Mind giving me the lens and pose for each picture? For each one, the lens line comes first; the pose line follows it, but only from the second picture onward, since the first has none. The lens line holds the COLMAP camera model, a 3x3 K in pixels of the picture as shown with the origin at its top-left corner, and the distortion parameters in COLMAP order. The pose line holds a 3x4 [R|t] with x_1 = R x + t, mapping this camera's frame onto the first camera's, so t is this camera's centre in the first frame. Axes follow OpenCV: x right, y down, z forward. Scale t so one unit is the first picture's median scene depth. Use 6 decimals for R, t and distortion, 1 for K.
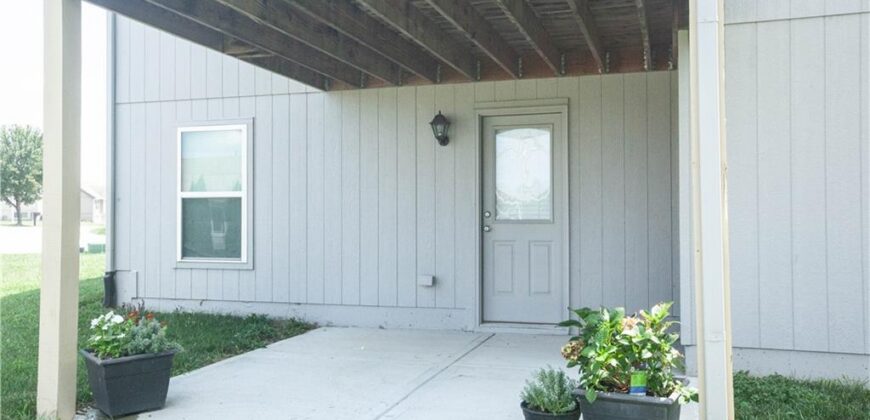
lens RADIAL K [[701.7, 0, 434.4], [0, 701.7, 207.3], [0, 0, 1]] dist [0.037611, 0.022138]
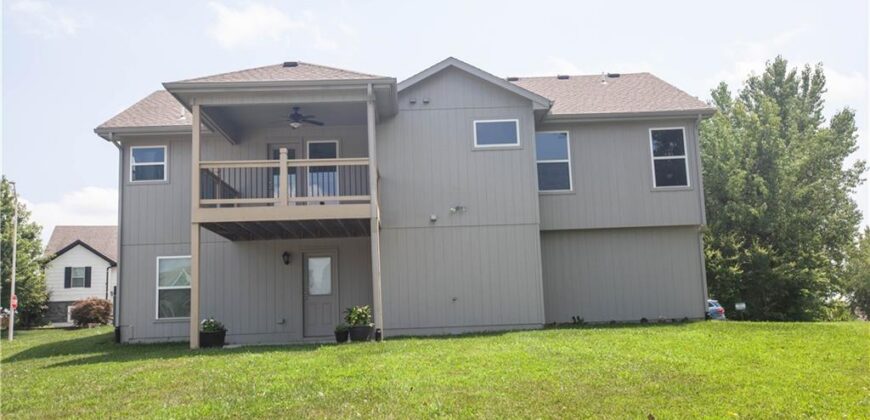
lens RADIAL K [[828.2, 0, 436.2], [0, 828.2, 211.4], [0, 0, 1]] dist [0.005565, 0.000000]
pose [[0.940139, 0.013124, 0.340539, -0.481110], [0.029839, 0.992250, -0.120619, 0.090249], [-0.339483, 0.123560, 0.932461, -1.872781]]
